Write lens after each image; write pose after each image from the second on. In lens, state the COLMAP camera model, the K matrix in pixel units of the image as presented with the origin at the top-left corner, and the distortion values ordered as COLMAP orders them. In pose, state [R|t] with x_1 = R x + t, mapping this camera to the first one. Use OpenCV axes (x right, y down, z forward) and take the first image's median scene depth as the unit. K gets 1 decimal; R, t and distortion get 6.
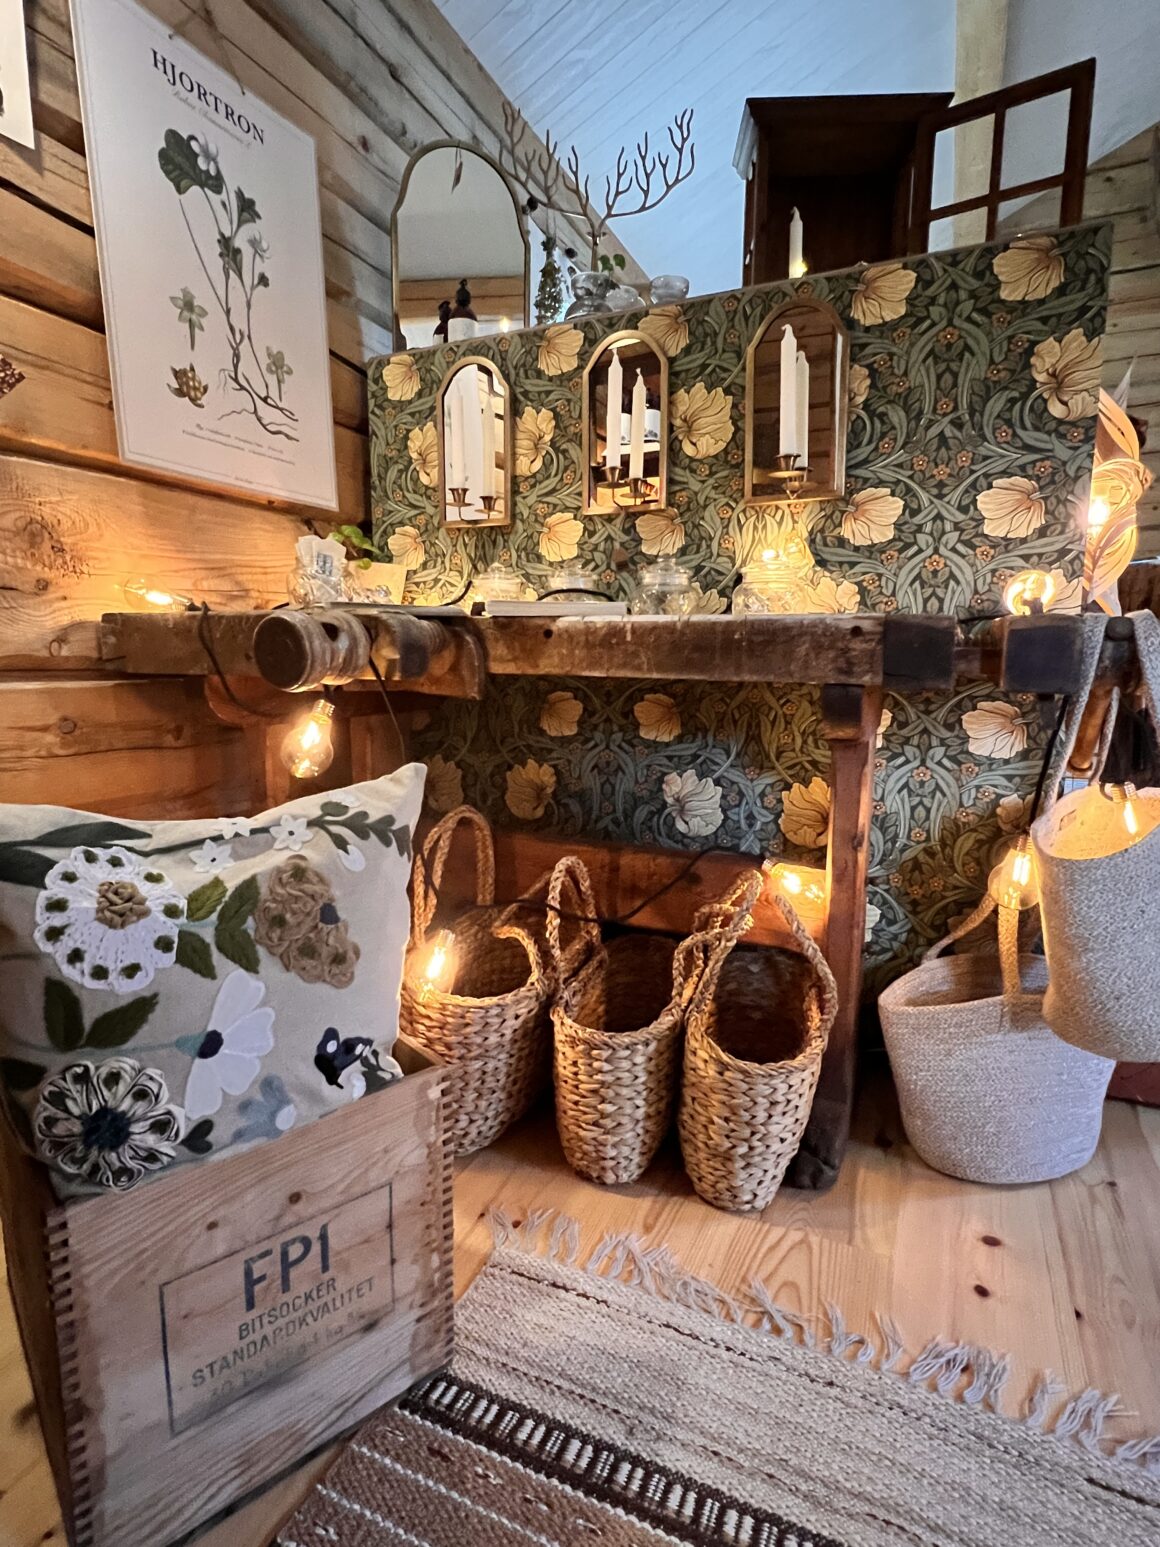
lens RADIAL K [[818.6, 0, 576.4], [0, 818.6, 774.8], [0, 0, 1]] dist [-0.001200, 0.000015]
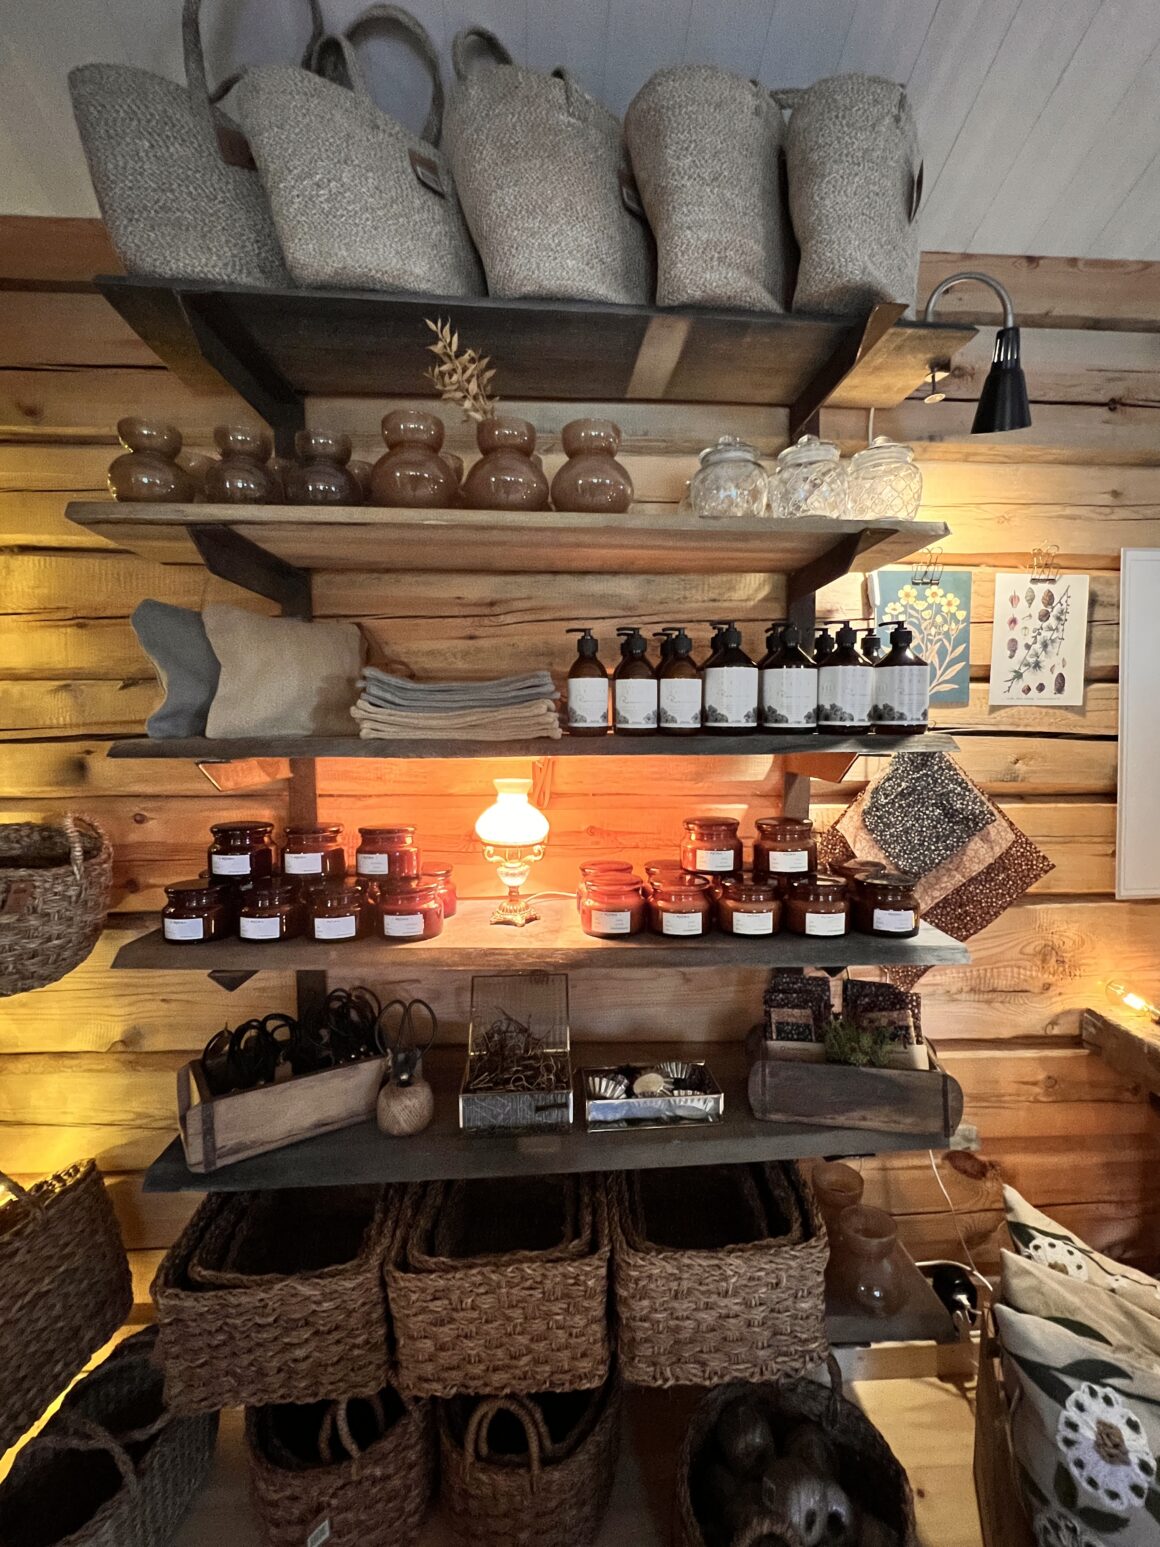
lens RADIAL K [[701.0, 0, 582.5], [0, 701.0, 779.1], [0, 0, 1]] dist [-0.001811, -0.000654]
pose [[0.456312, 0.061249, -0.887709, 0.112688], [-0.133836, 0.991003, -0.000421, -0.980474], [0.879697, 0.119000, 0.460404, -0.700287]]
